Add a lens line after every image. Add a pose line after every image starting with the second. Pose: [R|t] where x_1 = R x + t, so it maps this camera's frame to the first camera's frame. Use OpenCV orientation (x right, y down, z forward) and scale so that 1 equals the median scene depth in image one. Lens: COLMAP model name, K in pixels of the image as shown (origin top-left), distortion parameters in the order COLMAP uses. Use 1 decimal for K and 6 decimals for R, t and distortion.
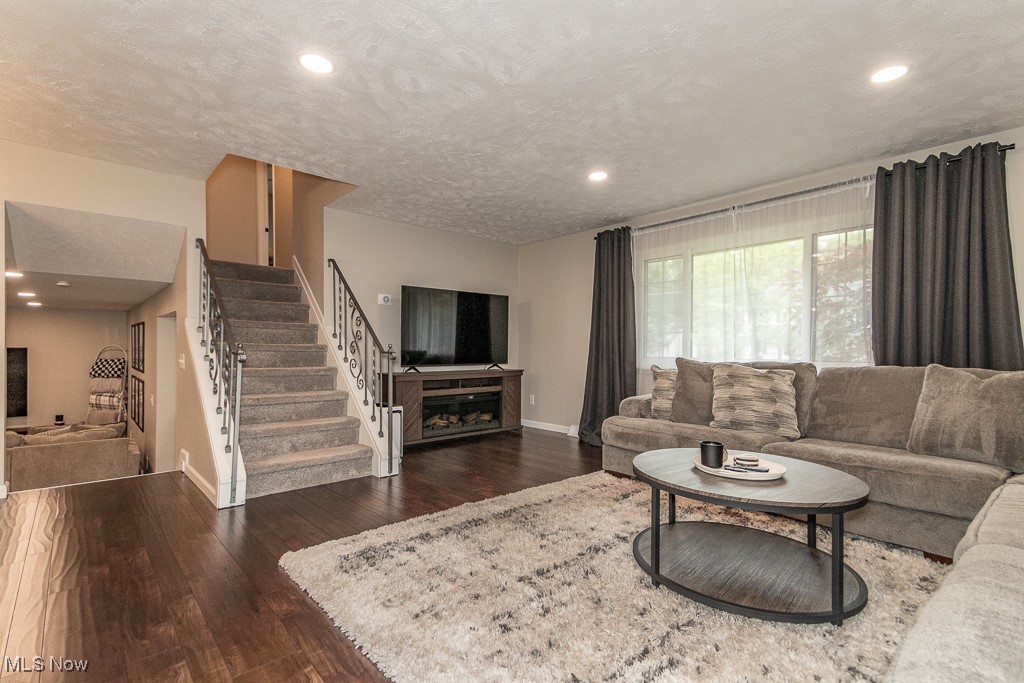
lens RADIAL K [[476.7, 0, 509.5], [0, 476.7, 350.2], [0, 0, 1]] dist [0.043563, -0.005078]
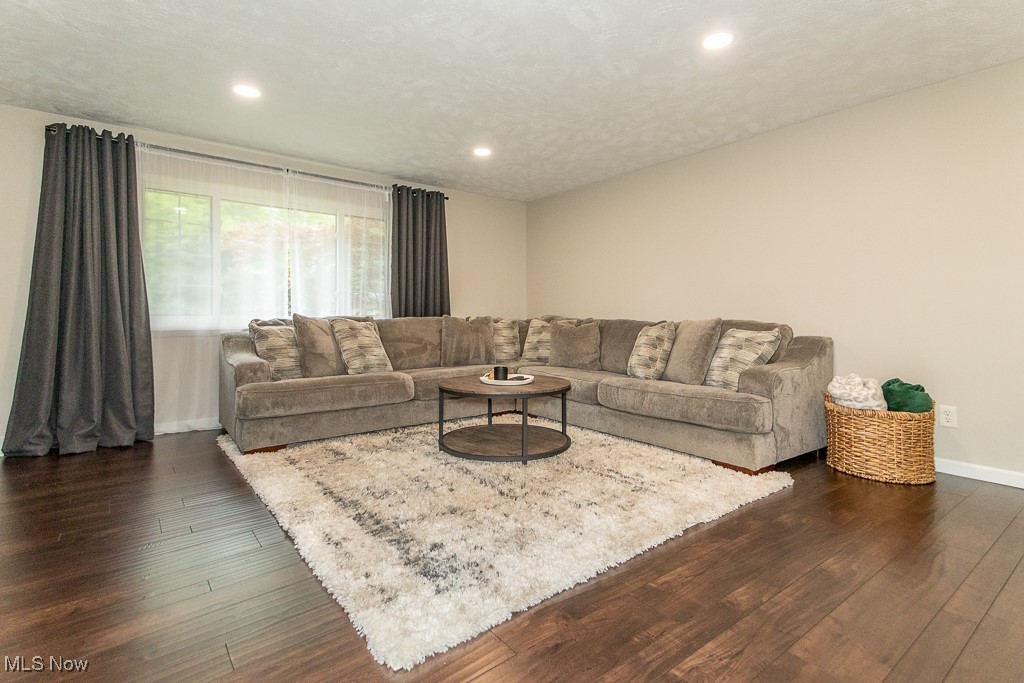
lens RADIAL K [[476.7, 0, 518.8], [0, 476.7, 310.5], [0, 0, 1]] dist [0.043563, -0.005078]
pose [[0.066552, -0.000353, 0.997783, -0.722510], [0.003103, 0.999995, 0.000147, 0.011917], [-0.997778, 0.003086, 0.066553, 0.578792]]
